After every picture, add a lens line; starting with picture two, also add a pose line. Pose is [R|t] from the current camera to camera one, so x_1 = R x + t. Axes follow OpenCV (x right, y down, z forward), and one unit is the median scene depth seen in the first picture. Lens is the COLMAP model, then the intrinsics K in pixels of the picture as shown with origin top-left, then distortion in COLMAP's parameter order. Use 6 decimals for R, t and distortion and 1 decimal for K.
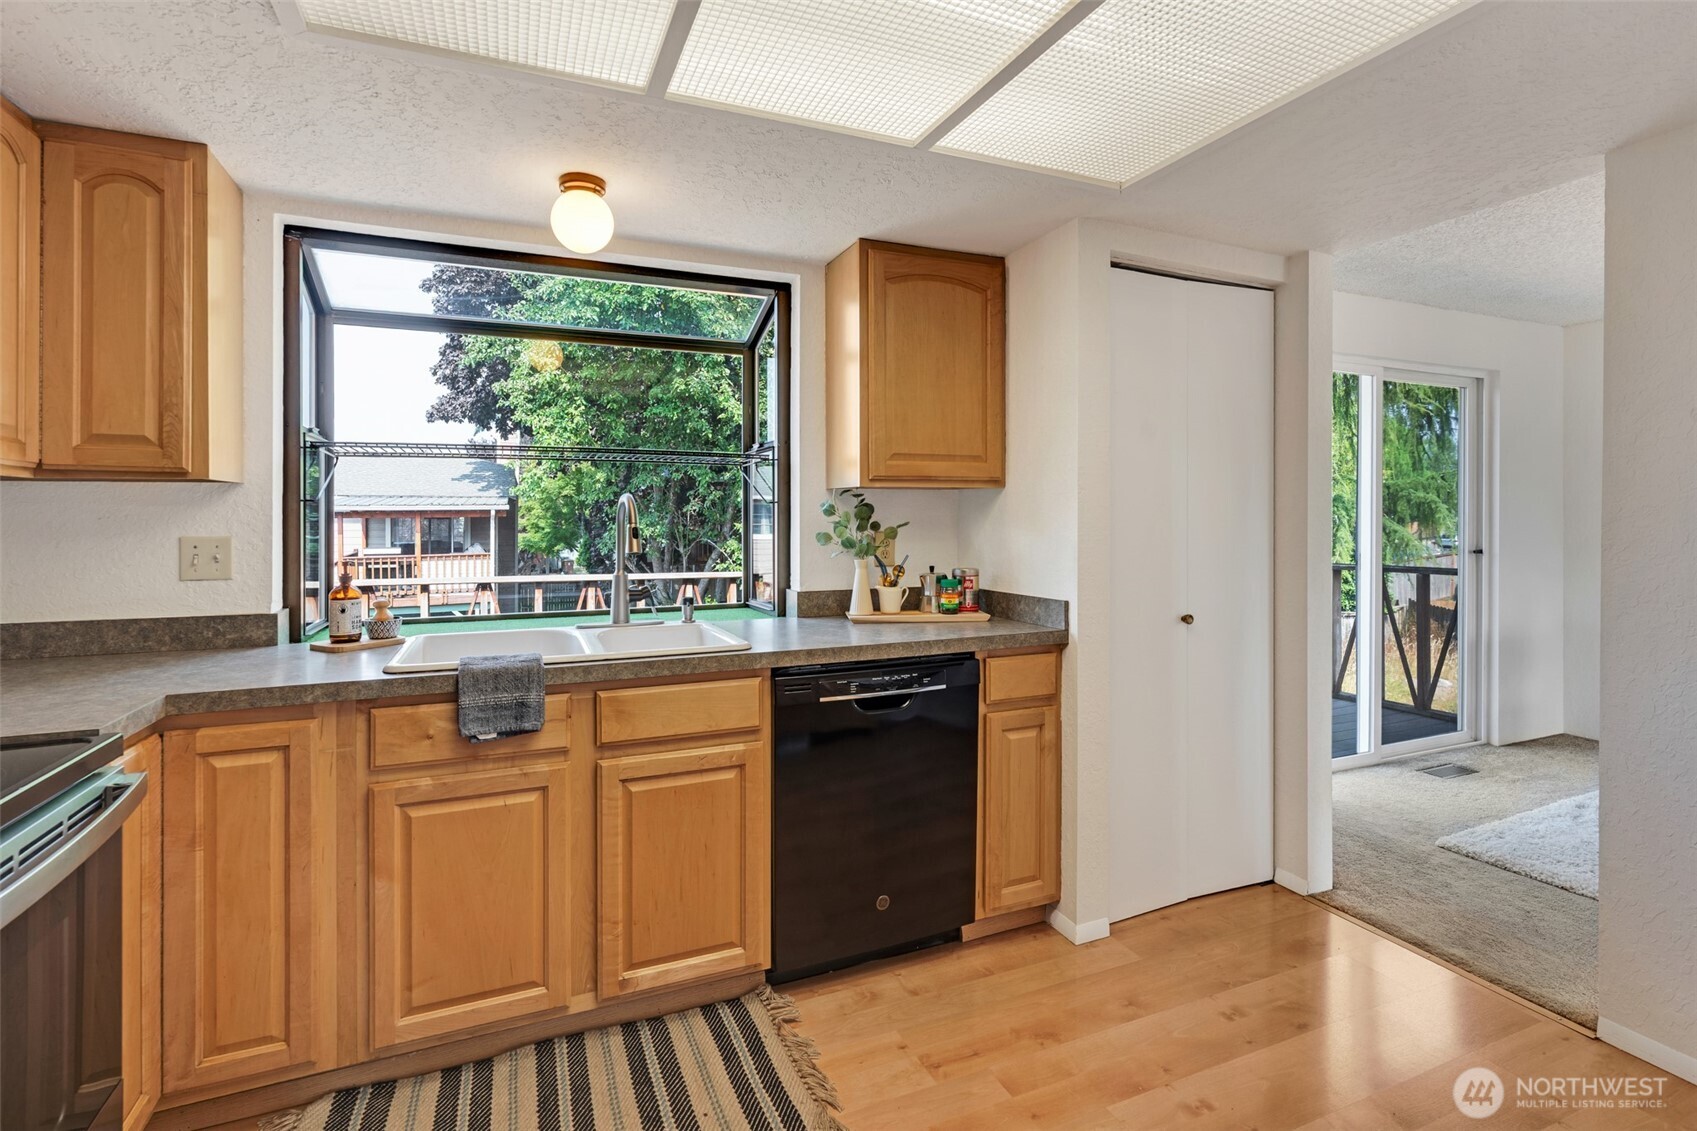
lens RADIAL K [[792.1, 0, 837.9], [0, 792.1, 520.3], [0, 0, 1]] dist [-0.008550, 0.004333]
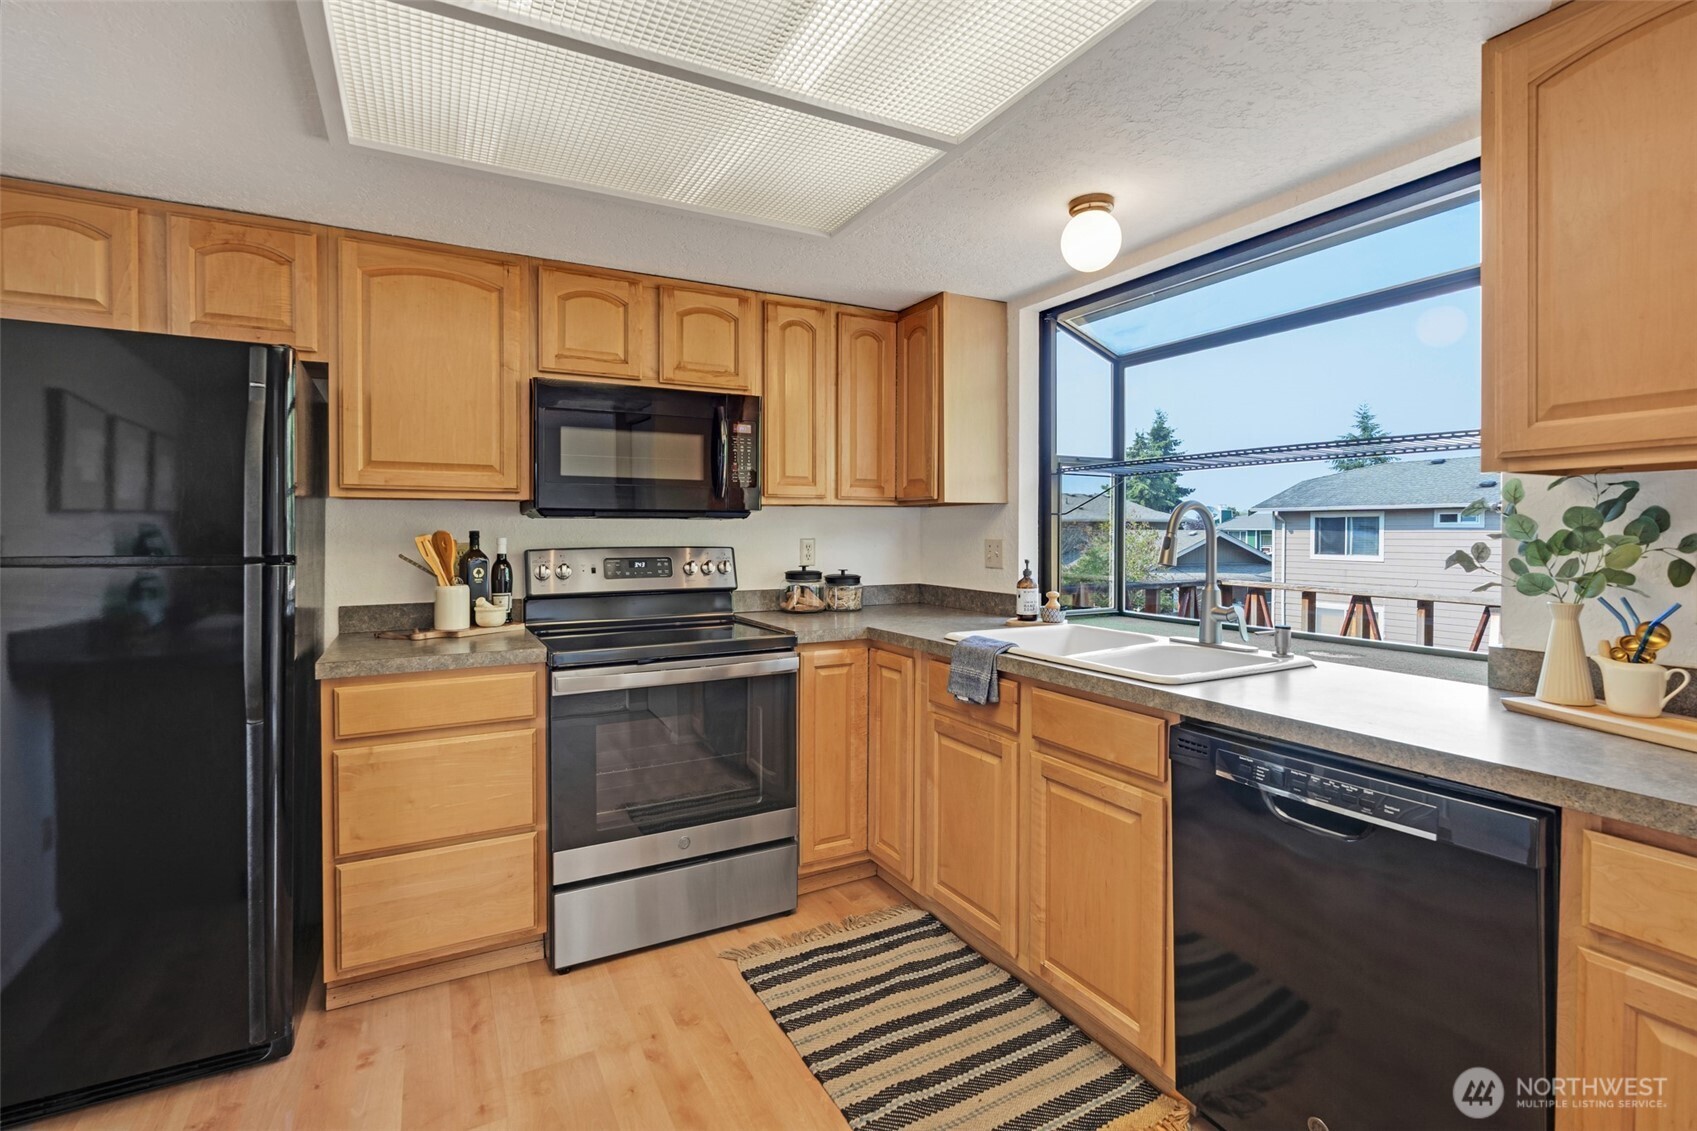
lens RADIAL K [[792.1, 0, 864.9], [0, 792.1, 535.8], [0, 0, 1]] dist [-0.008550, 0.004333]
pose [[0.105447, 0.011291, -0.994361, 0.744779], [-0.003419, 0.999934, 0.010992, -0.003022], [0.994419, 0.002241, 0.105478, 0.649375]]
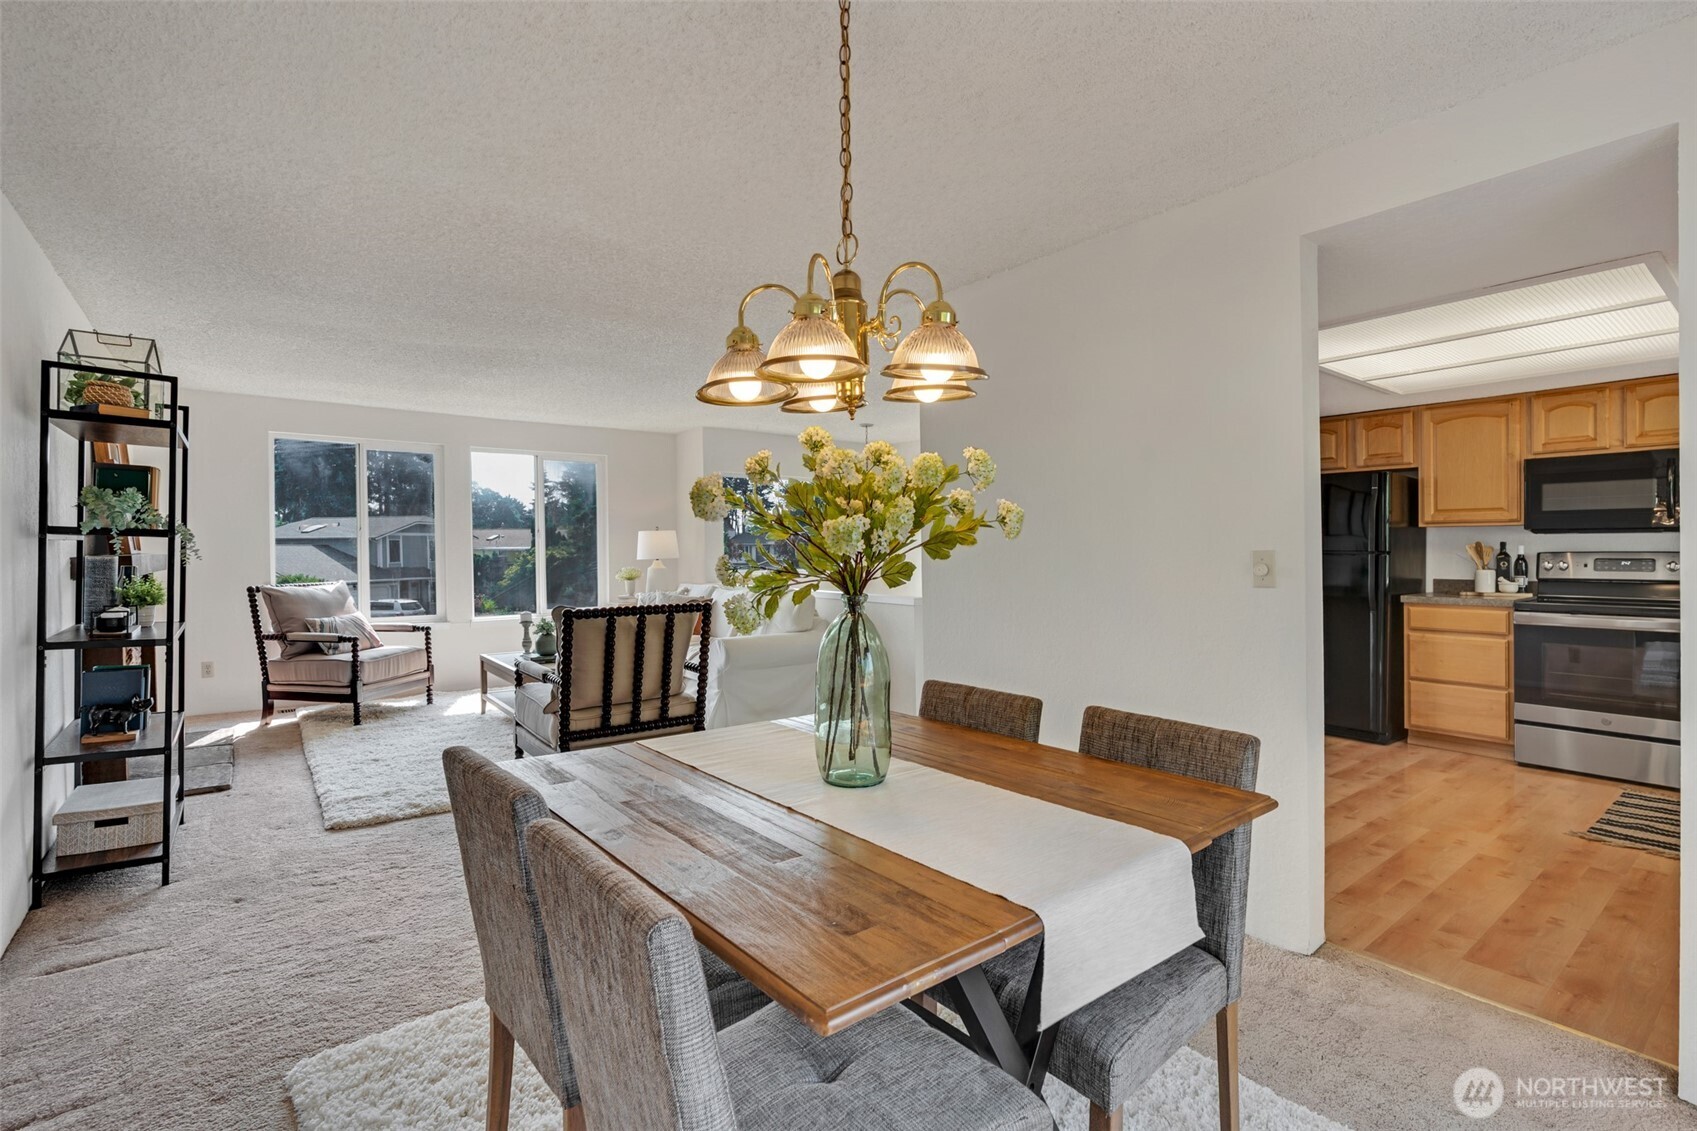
lens RADIAL K [[792.1, 0, 847.9], [0, 792.1, 548.4], [0, 0, 1]] dist [-0.008550, 0.004333]
pose [[-0.961177, 0.006428, -0.275857, 2.083770], [0.006084, 0.999979, 0.002102, 0.009218], [0.275865, 0.000342, -0.961196, 2.026089]]
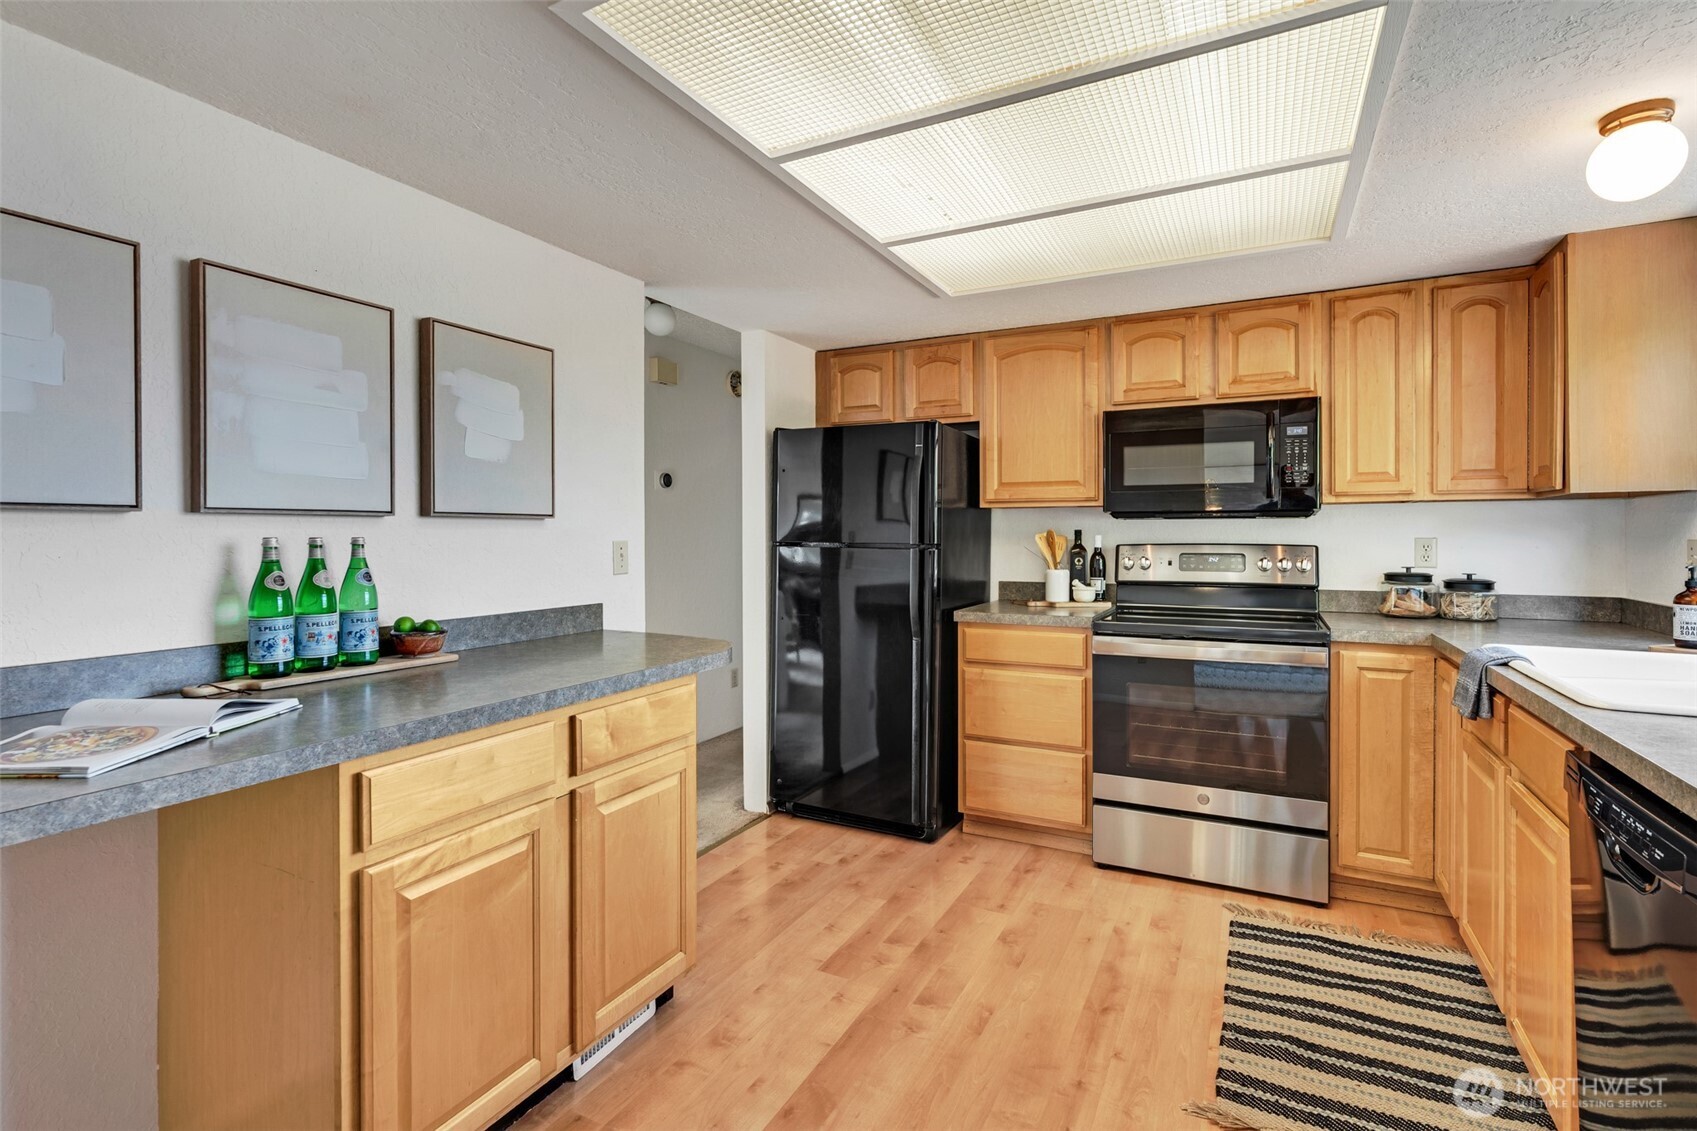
lens RADIAL K [[813.4, 0, 834.2], [0, 813.4, 528.6], [0, 0, 1]] dist [-0.000627, 0.001265]
pose [[-0.770765, 0.001738, -0.637117, 0.943977], [0.002575, 0.999997, -0.000387, 0.002266], [0.637114, -0.001939, -0.770767, 1.226451]]
